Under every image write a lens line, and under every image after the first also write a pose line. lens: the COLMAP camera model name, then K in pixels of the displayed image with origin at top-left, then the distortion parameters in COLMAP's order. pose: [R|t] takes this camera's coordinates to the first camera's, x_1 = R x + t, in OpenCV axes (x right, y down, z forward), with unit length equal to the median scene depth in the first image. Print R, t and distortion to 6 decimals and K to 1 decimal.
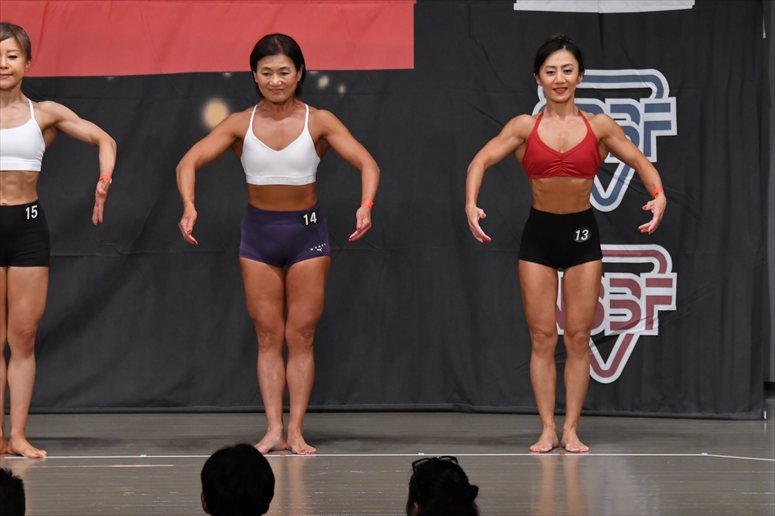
lens RADIAL K [[5253.0, 0, 391.6], [0, 5253.0, 258.7], [0, 0, 1]] dist [2.091383, 0.000000]
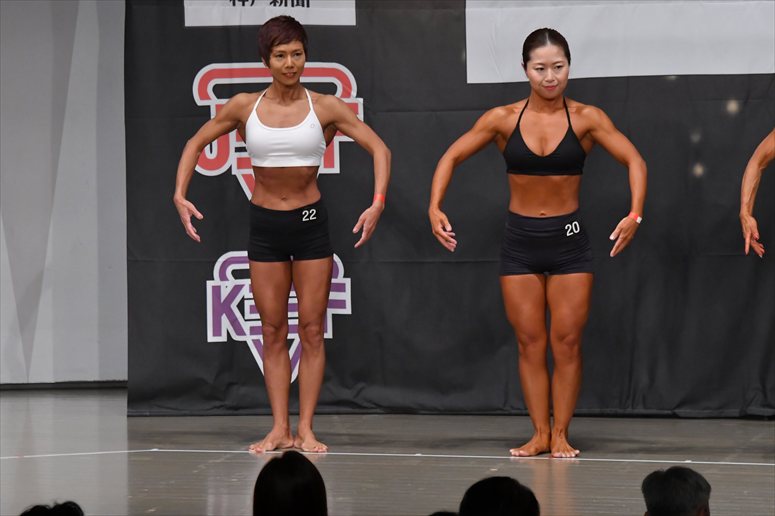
lens RADIAL K [[5253.0, 0, 370.3], [0, 5253.0, 288.5], [0, 0, 1]] dist [2.091383, 0.000000]
pose [[0.976137, 0.014651, -0.216662, 0.270023], [-0.013835, 0.999890, 0.005281, 0.000573], [0.216716, -0.002157, 0.976232, 0.034663]]
